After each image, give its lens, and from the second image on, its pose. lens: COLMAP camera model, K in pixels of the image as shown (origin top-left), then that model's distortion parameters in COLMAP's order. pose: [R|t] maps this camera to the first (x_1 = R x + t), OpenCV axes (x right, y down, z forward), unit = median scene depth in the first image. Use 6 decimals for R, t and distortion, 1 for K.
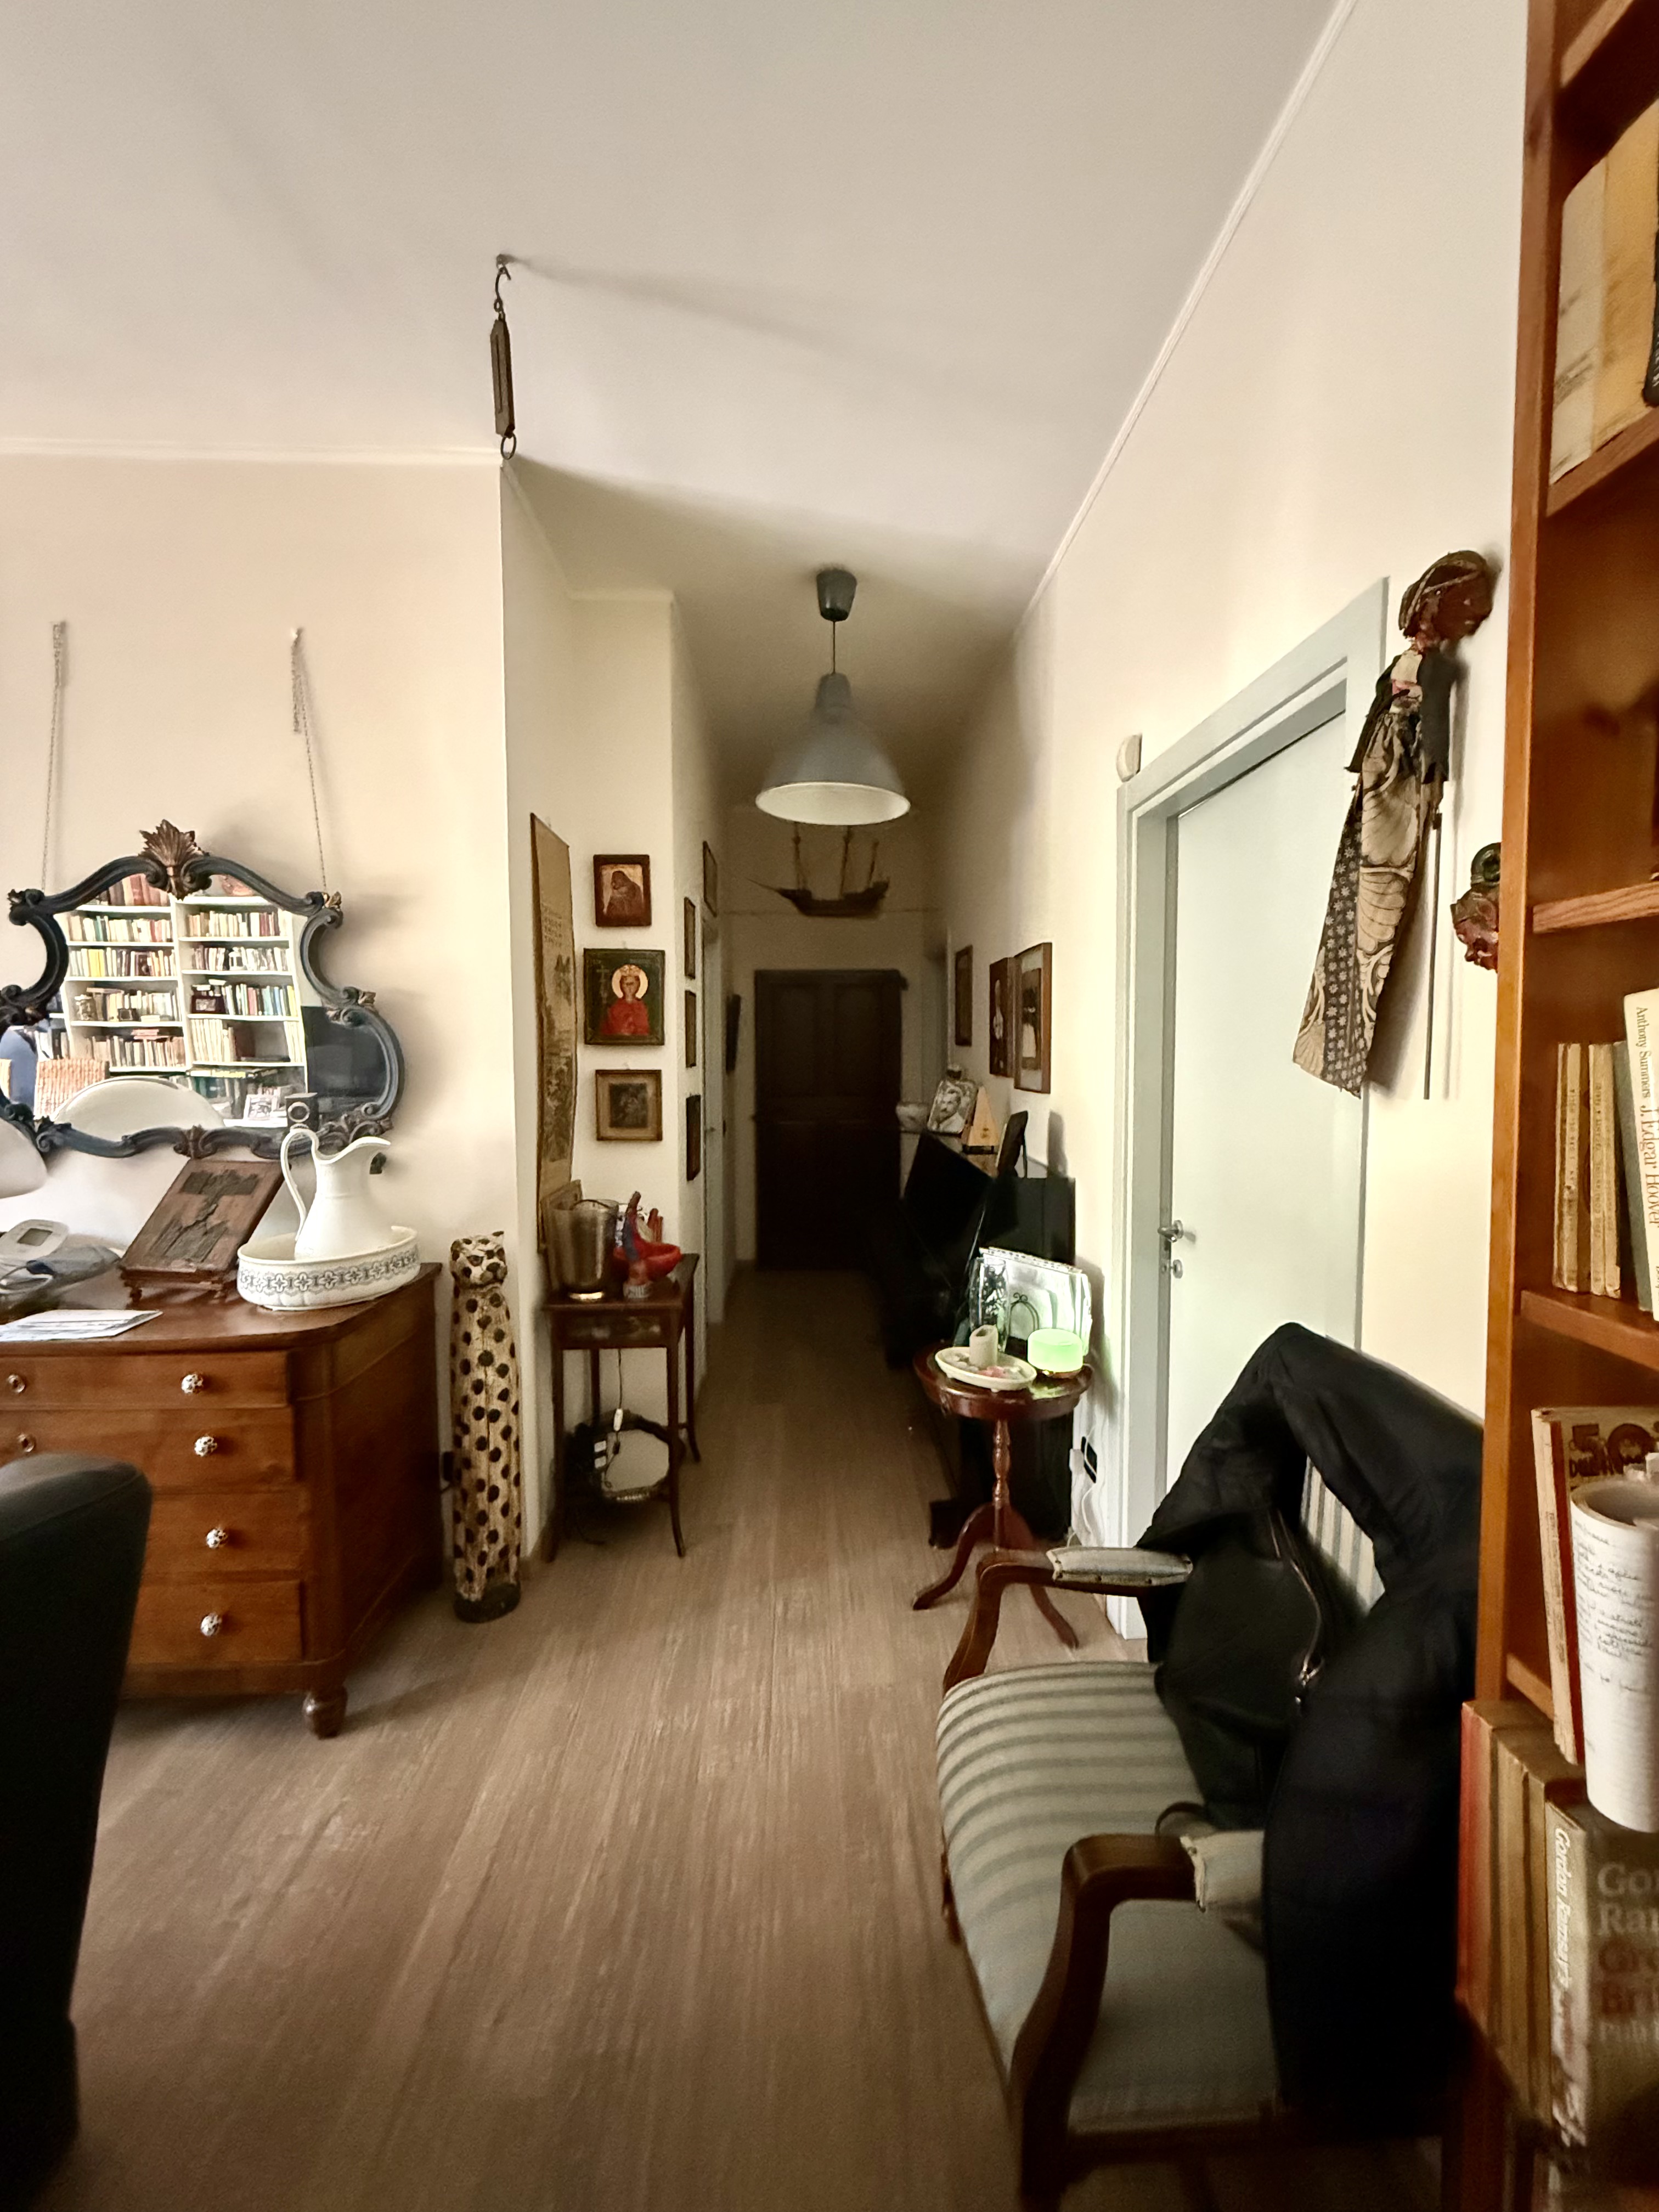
lens RADIAL K [[883.2, 0, 827.6], [0, 883.2, 1098.8], [0, 0, 1]] dist [0.000035, -0.000148]
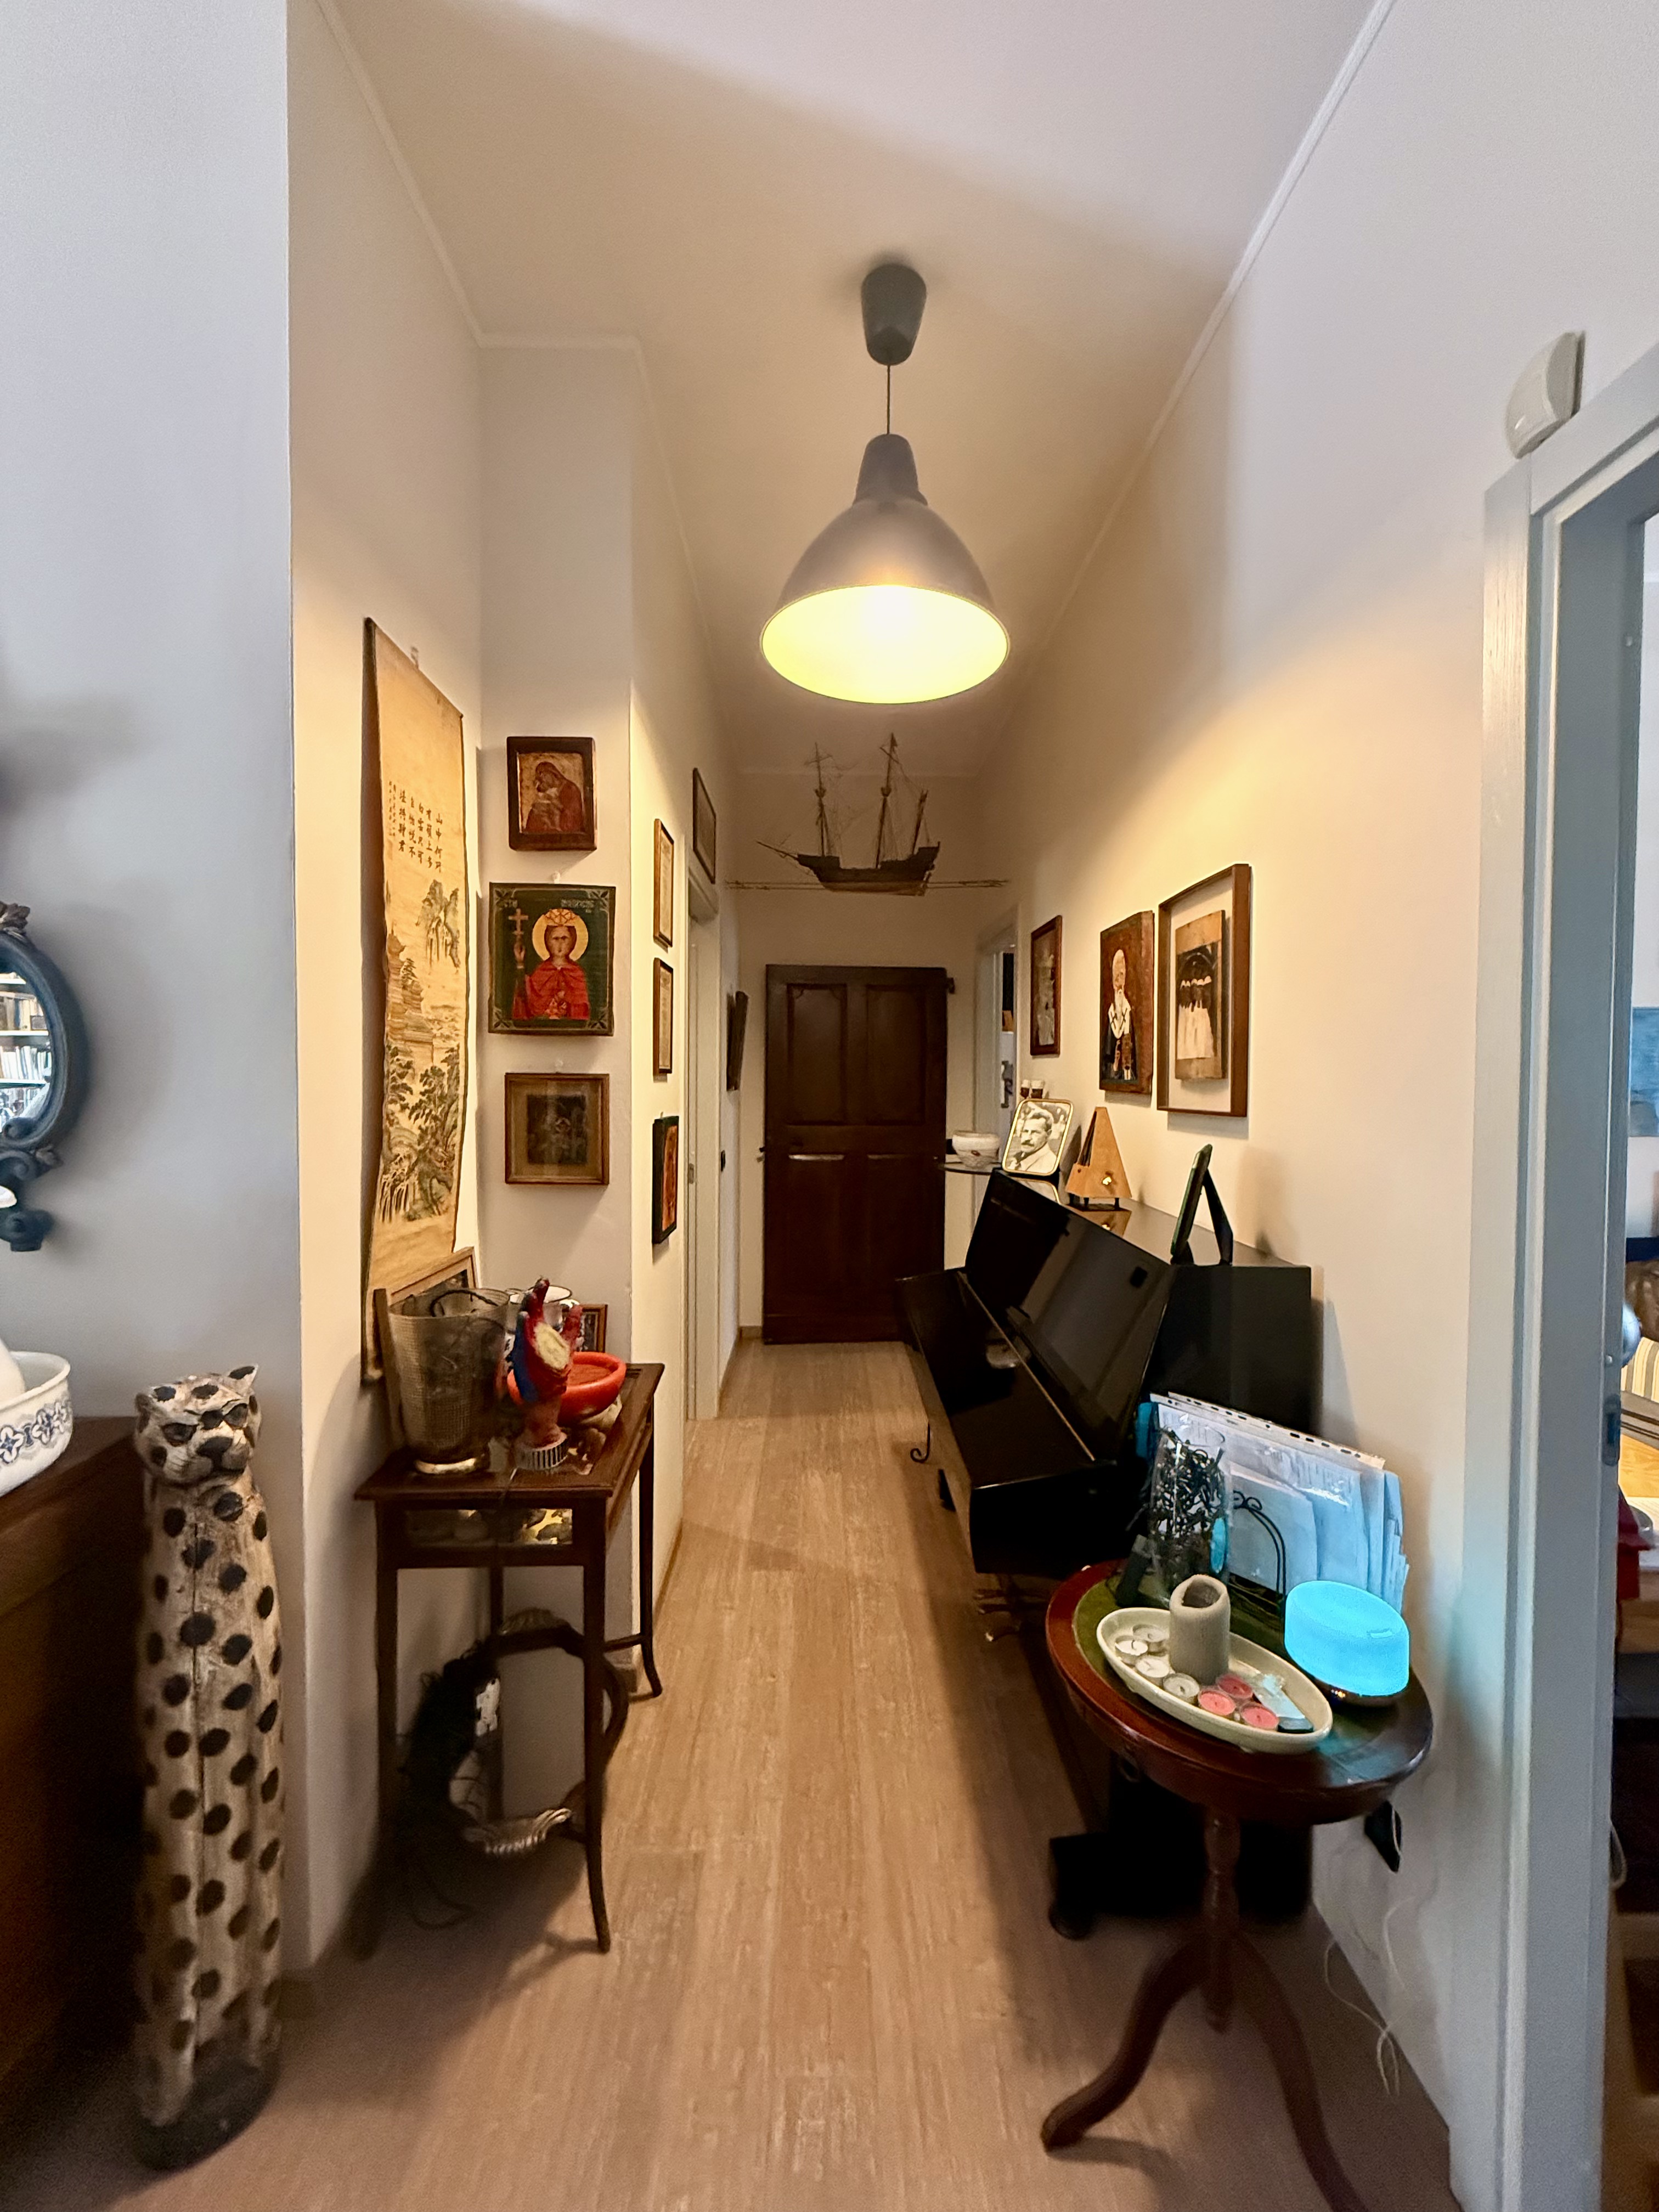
lens RADIAL K [[888.3, 0, 858.2], [0, 888.3, 1103.6], [0, 0, 1]] dist [0.000916, -0.000020]
pose [[0.999801, 0.011149, 0.016571, -0.019550], [-0.010644, 0.999485, -0.030289, 0.006396], [-0.016900, 0.030106, 0.999404, 0.384004]]
